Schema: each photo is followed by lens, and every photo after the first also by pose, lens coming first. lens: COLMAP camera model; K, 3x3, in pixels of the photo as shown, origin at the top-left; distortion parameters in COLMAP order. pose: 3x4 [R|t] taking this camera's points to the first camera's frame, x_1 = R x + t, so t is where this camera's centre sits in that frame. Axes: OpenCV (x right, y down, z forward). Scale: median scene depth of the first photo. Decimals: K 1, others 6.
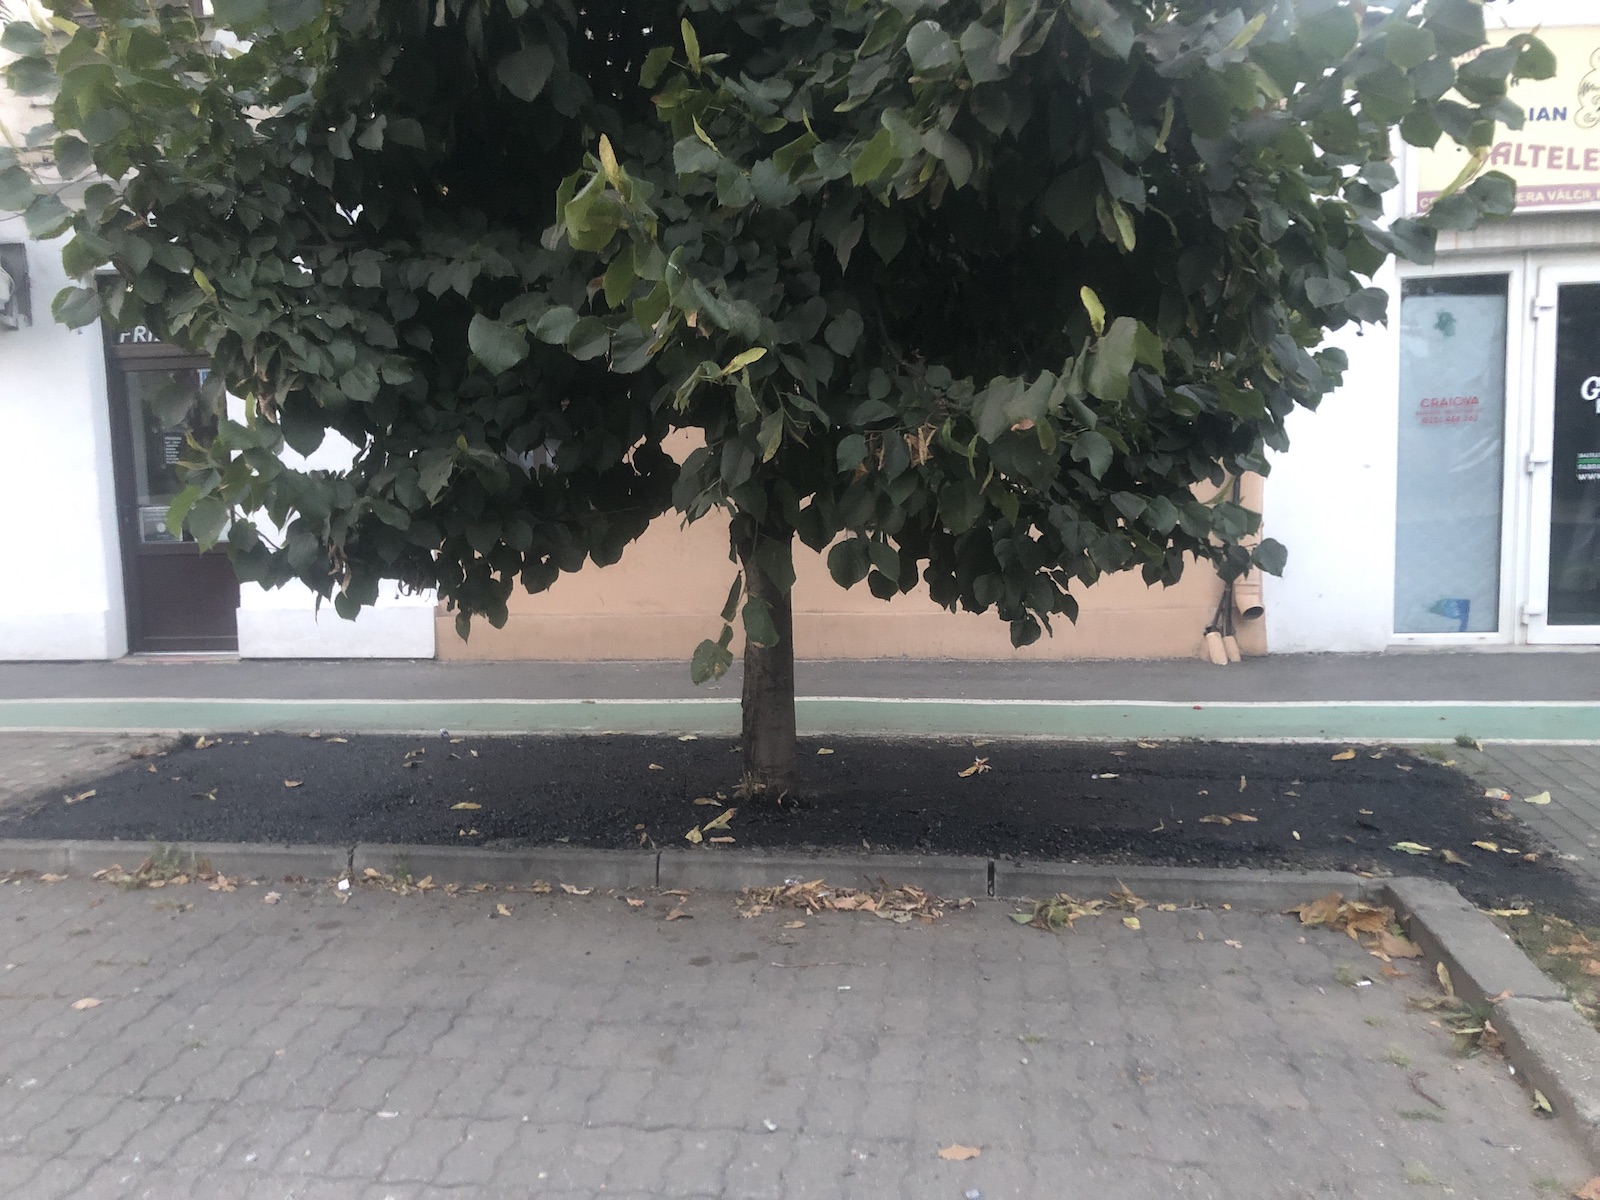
lens RADIAL K [[1308.4, 0, 789.8], [0, 1308.4, 610.0], [0, 0, 1]] dist [0.037192, -0.040595]
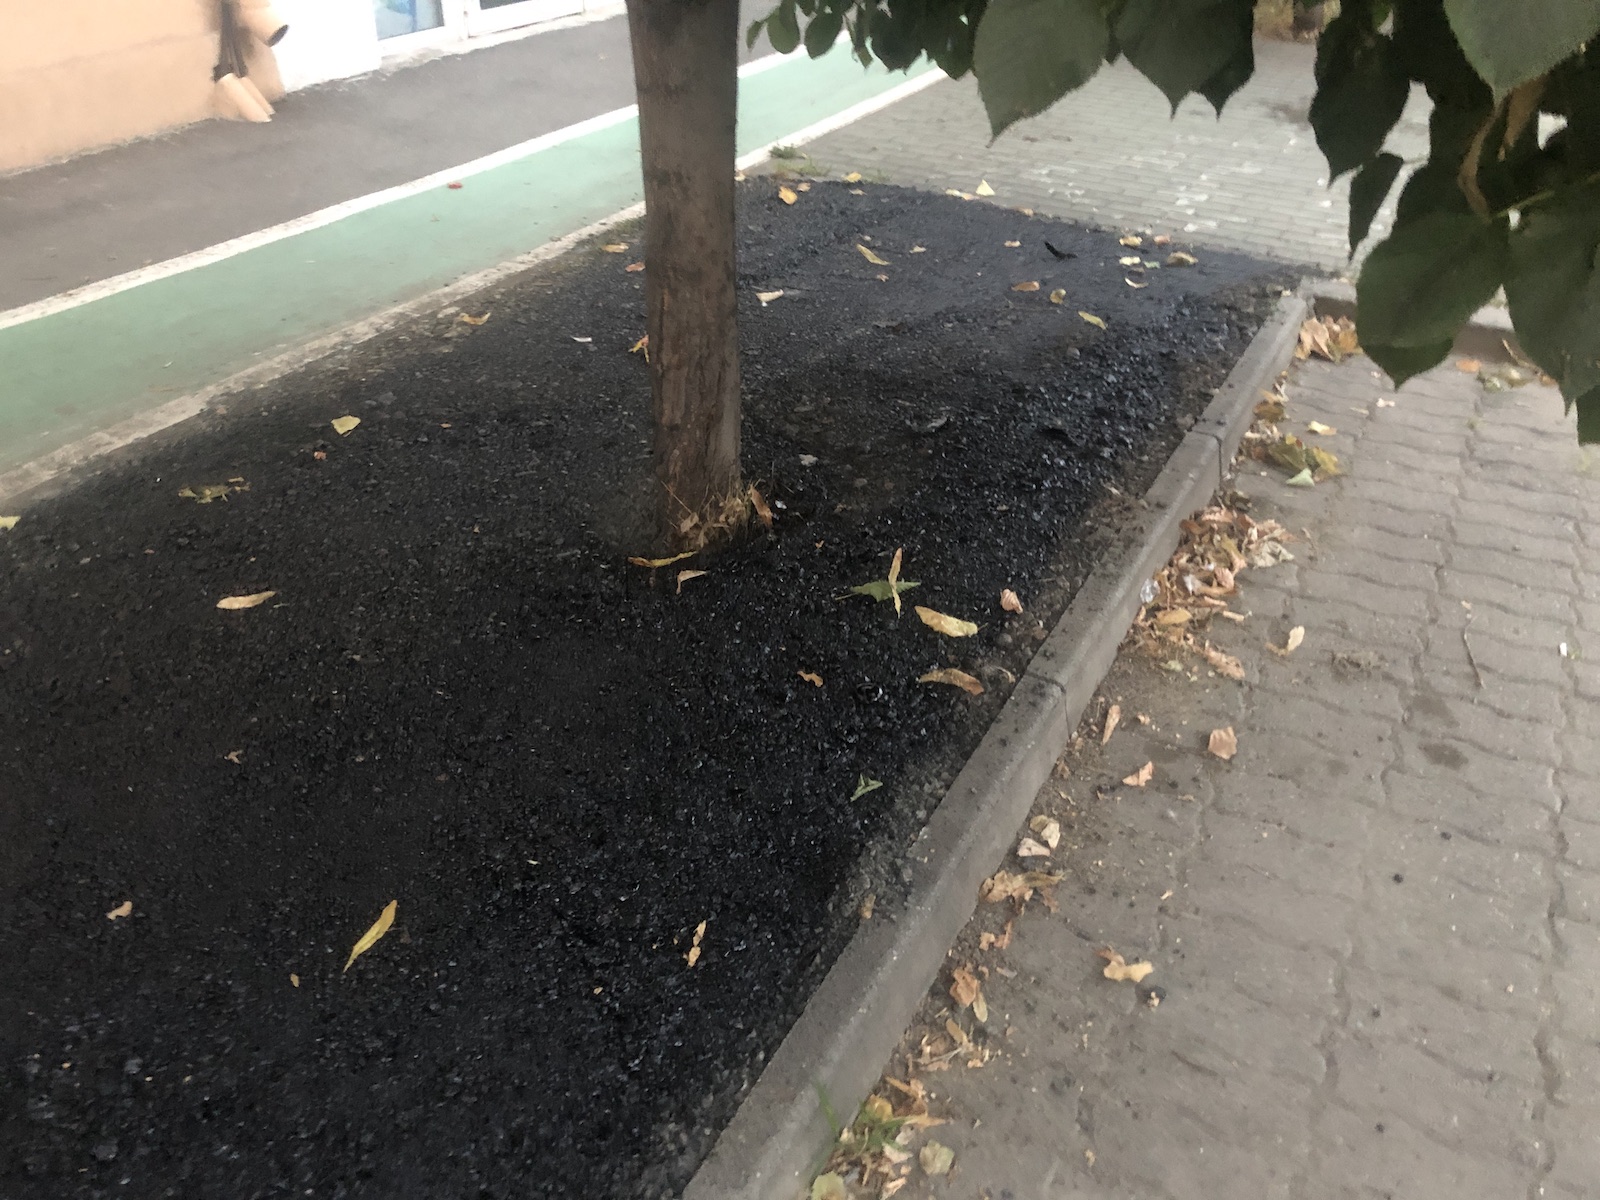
lens RADIAL K [[1308.4, 0, 783.3], [0, 1308.4, 596.8], [0, 0, 1]] dist [0.037192, -0.040595]
pose [[0.312863, -0.475191, 0.822381, -0.530669], [0.088204, 0.876643, 0.472988, -0.084278], [-0.945694, -0.075443, 0.316183, 0.960187]]
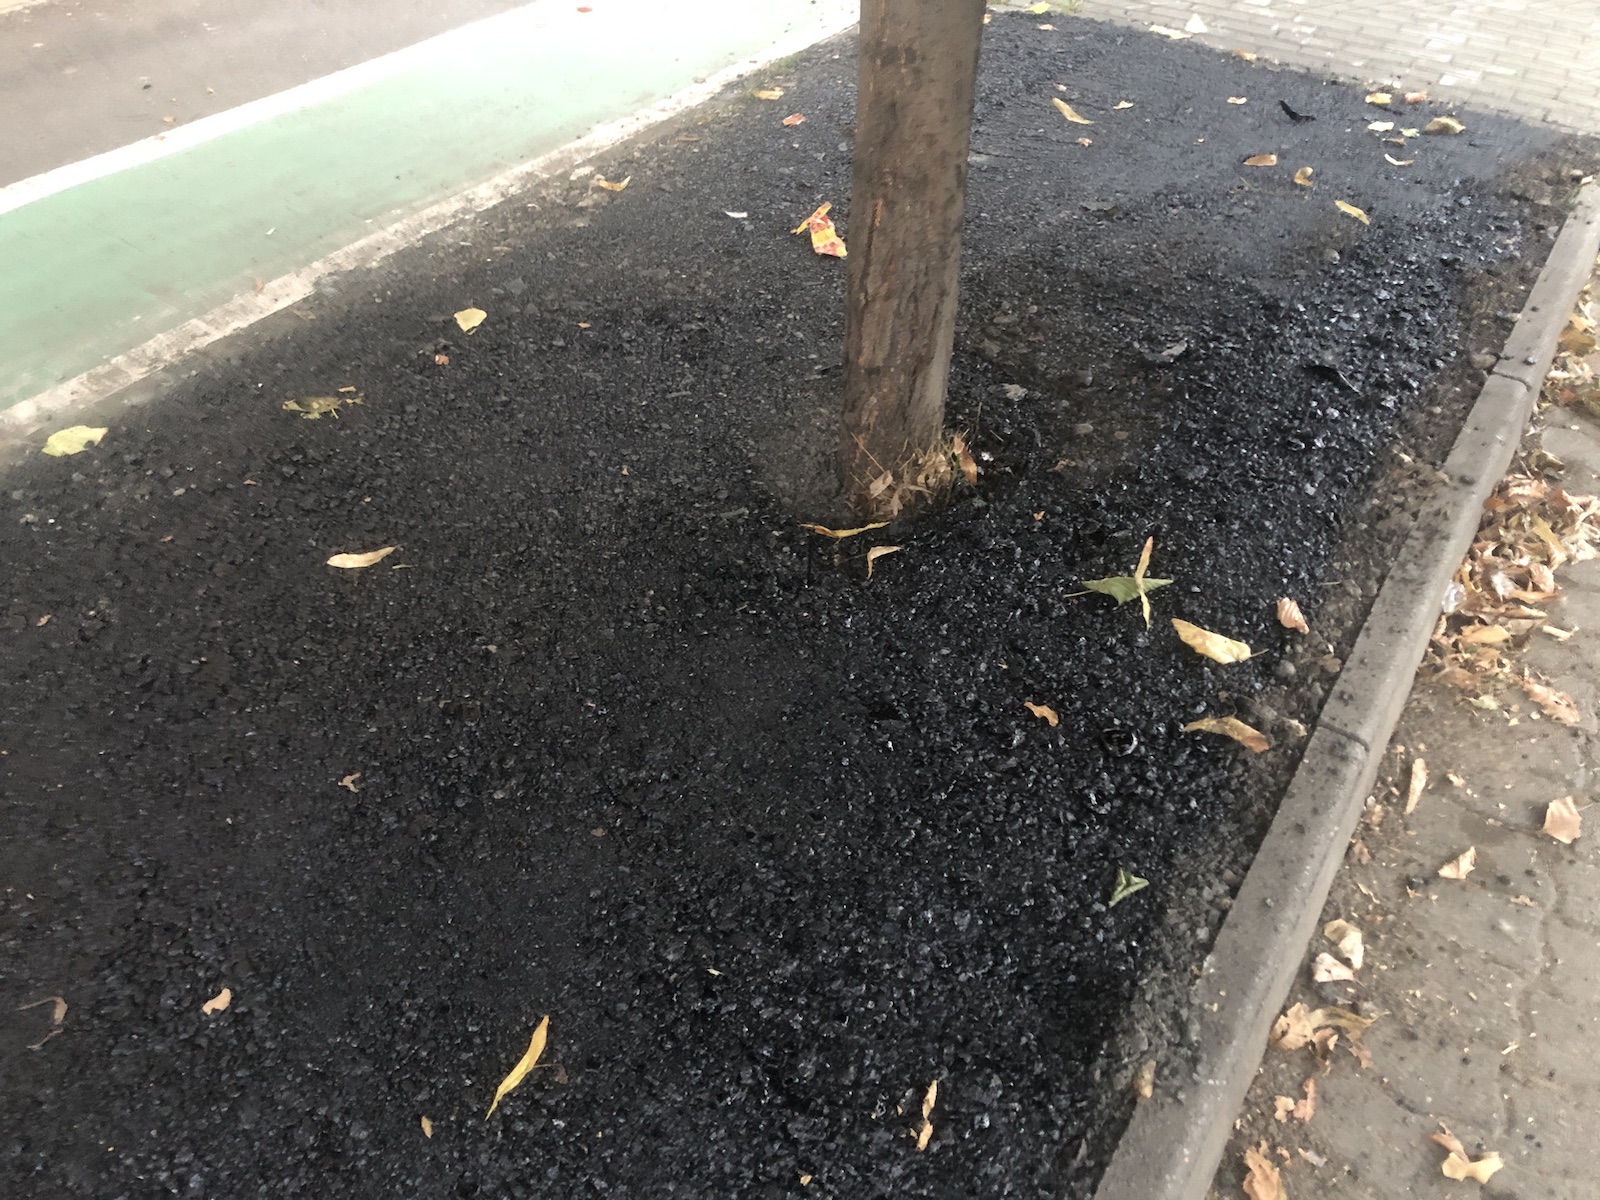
lens RADIAL K [[1308.4, 0, 775.3], [0, 1308.4, 595.9], [0, 0, 1]] dist [0.037192, -0.040595]
pose [[0.395429, -0.562016, 0.726481, -0.435639], [0.085078, 0.809957, 0.580286, -0.090148], [-0.914548, -0.167655, 0.368095, 1.039582]]
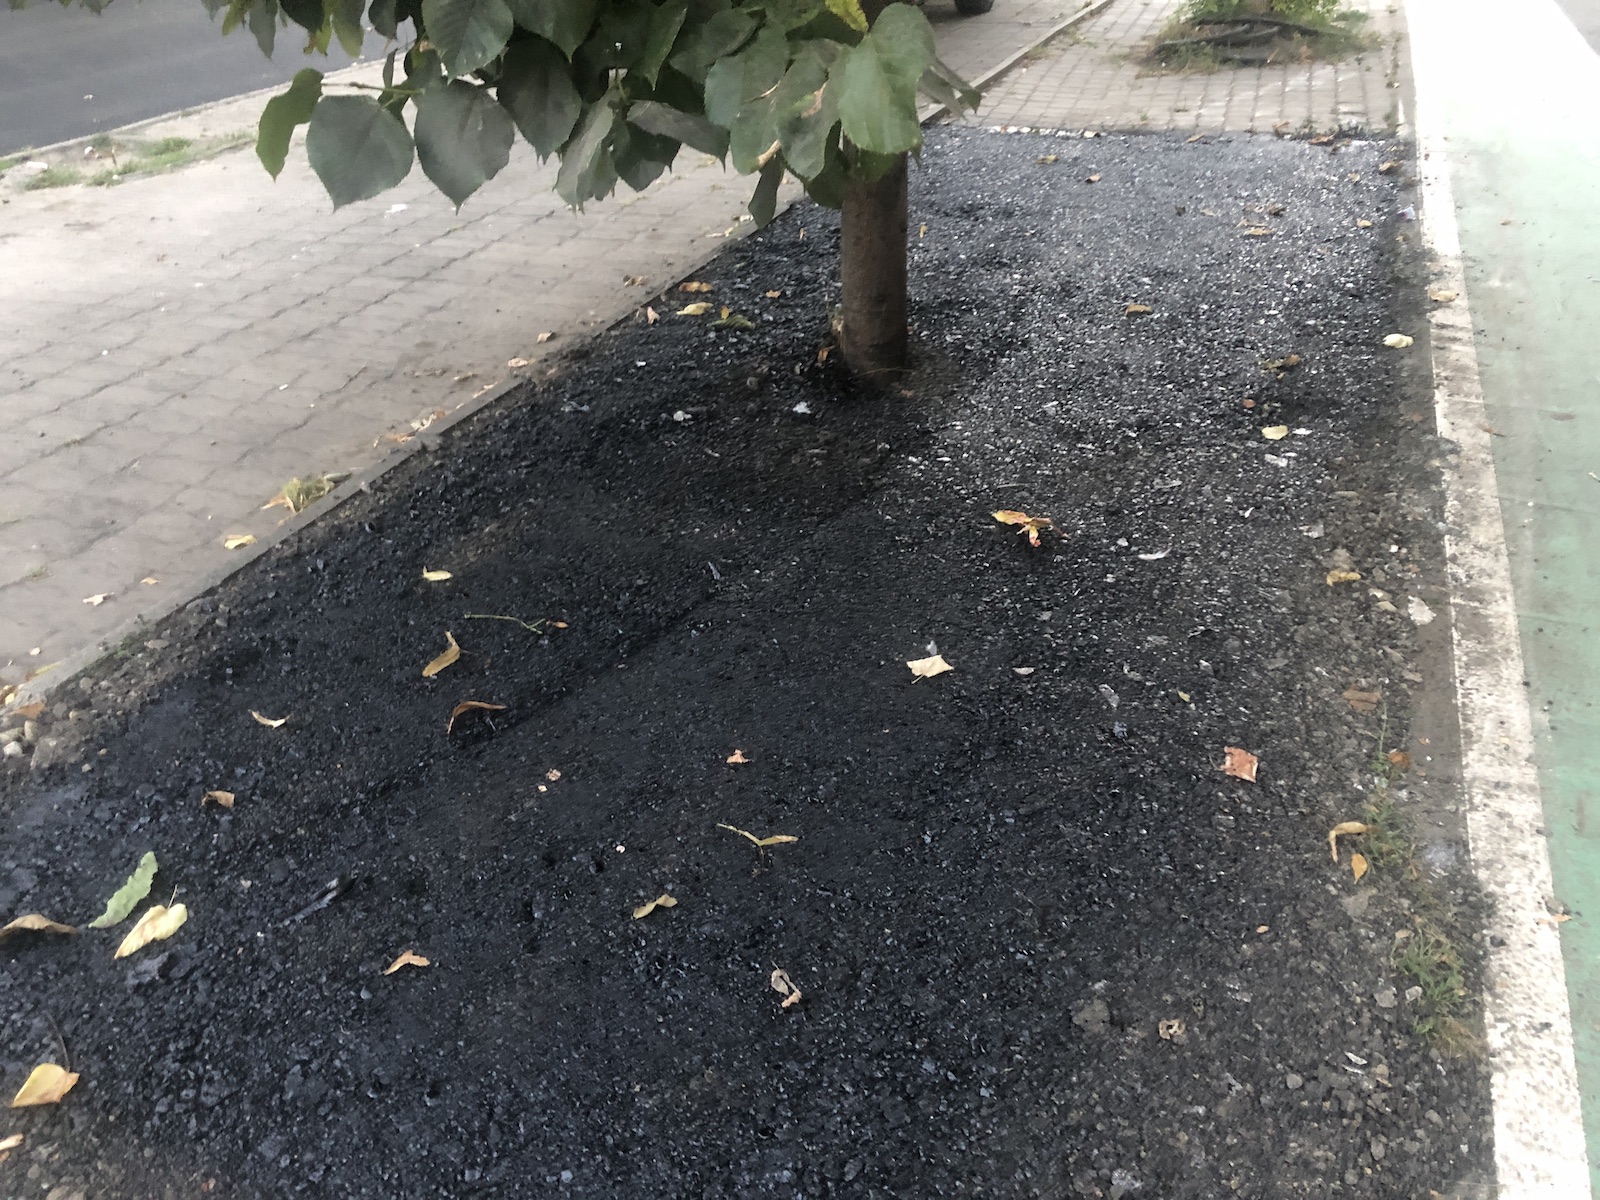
lens RADIAL K [[1308.4, 0, 783.7], [0, 1308.4, 599.6], [0, 0, 1]] dist [0.037192, -0.040595]
pose [[-0.216179, 0.528776, -0.820770, 0.741720], [-0.075389, 0.829098, 0.553998, -0.149141], [0.973439, 0.181639, -0.139370, 1.282877]]
